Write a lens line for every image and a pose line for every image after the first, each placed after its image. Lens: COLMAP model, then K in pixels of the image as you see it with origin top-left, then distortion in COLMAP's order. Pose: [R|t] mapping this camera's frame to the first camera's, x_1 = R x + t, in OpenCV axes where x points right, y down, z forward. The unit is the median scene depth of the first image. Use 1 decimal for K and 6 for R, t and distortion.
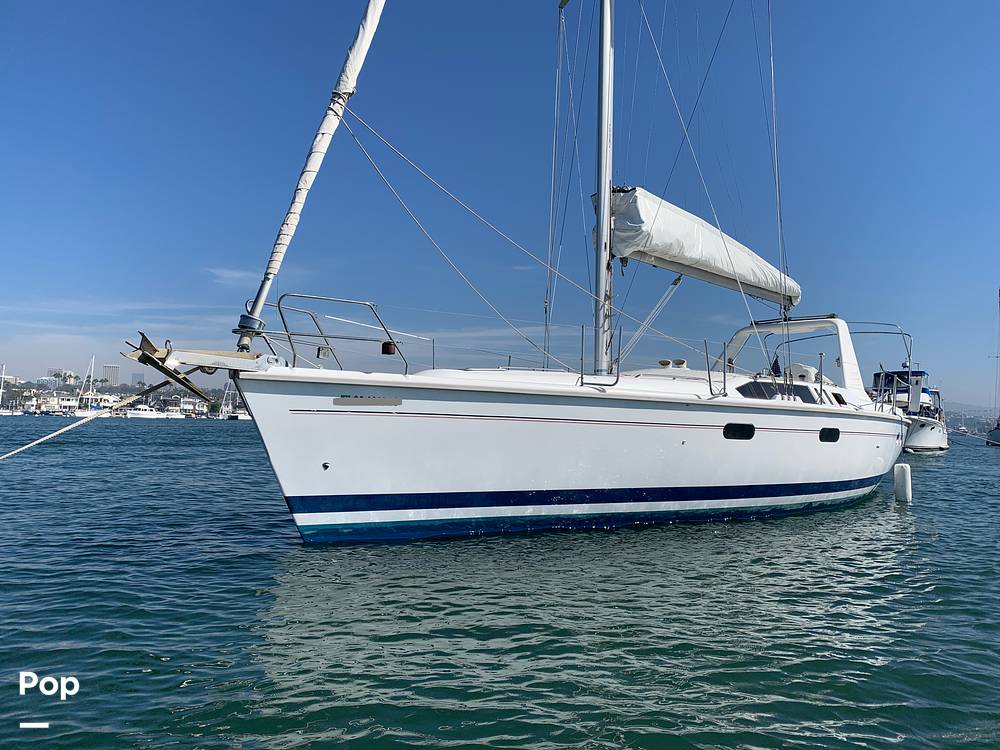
lens RADIAL K [[773.2, 0, 501.0], [0, 773.2, 370.4], [0, 0, 1]] dist [0.058487, -0.076496]
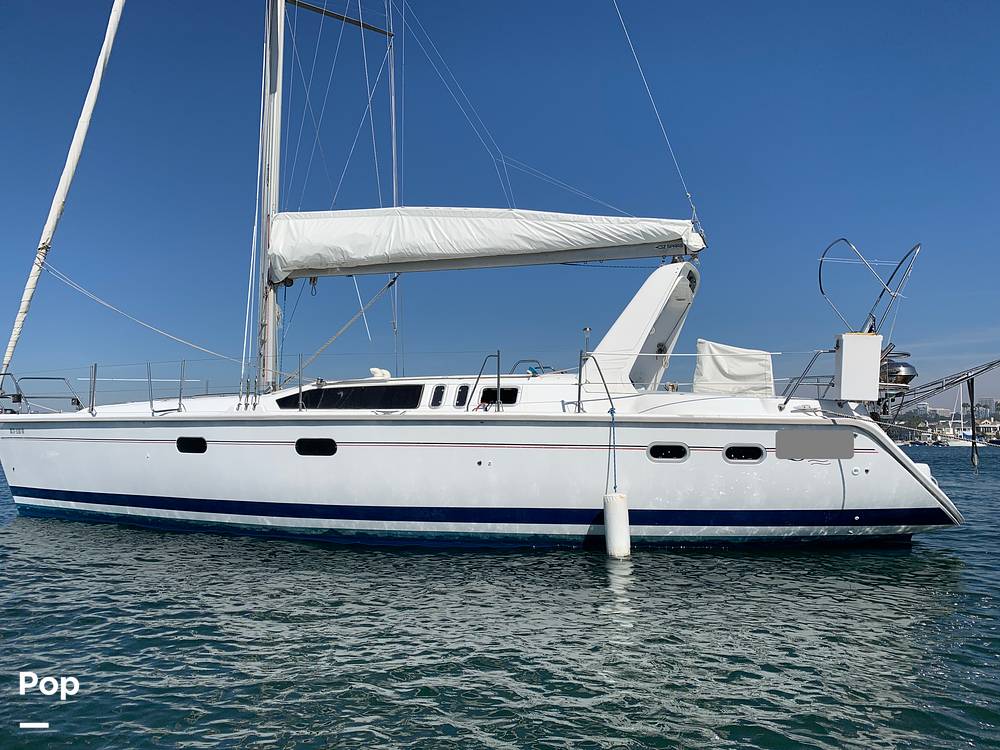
lens RADIAL K [[773.2, 0, 498.5], [0, 773.2, 373.3], [0, 0, 1]] dist [0.058487, -0.076496]
pose [[0.432692, -0.102665, -0.895677, 1.452263], [0.070195, 0.994315, -0.080061, 0.098151], [0.898805, -0.028230, 0.437439, 0.946963]]
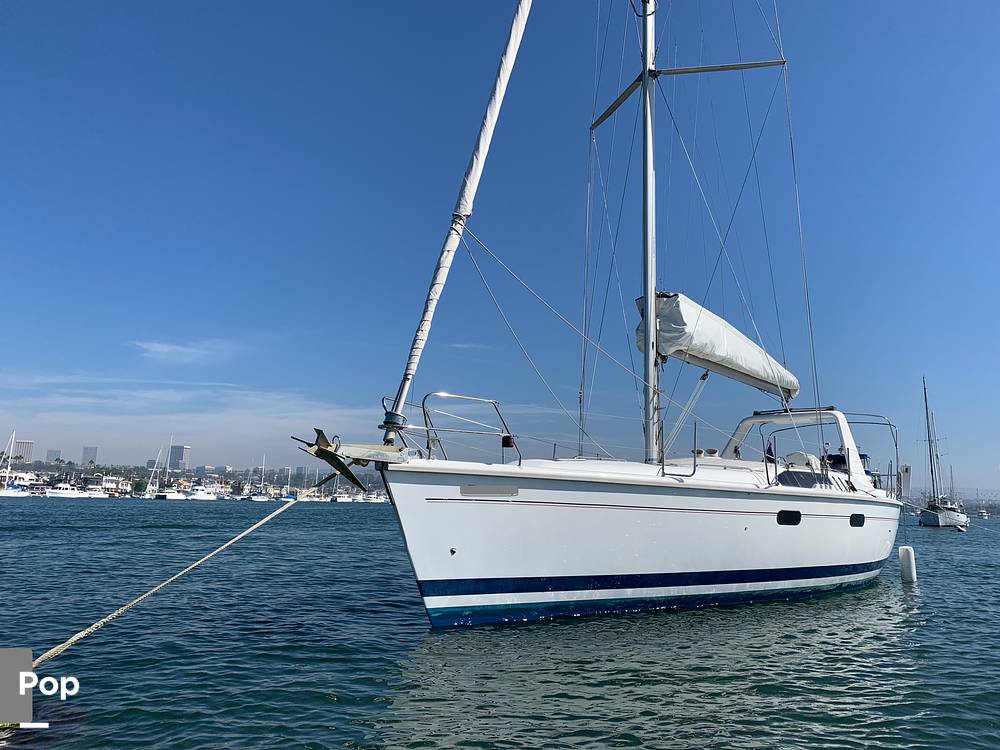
lens RADIAL K [[773.2, 0, 499.1], [0, 773.2, 368.4], [0, 0, 1]] dist [0.058487, -0.076496]
pose [[0.997144, 0.014528, 0.074110, -0.191295], [-0.006783, 0.994585, -0.103709, -0.014717], [-0.075215, 0.102910, 0.991843, -0.081901]]
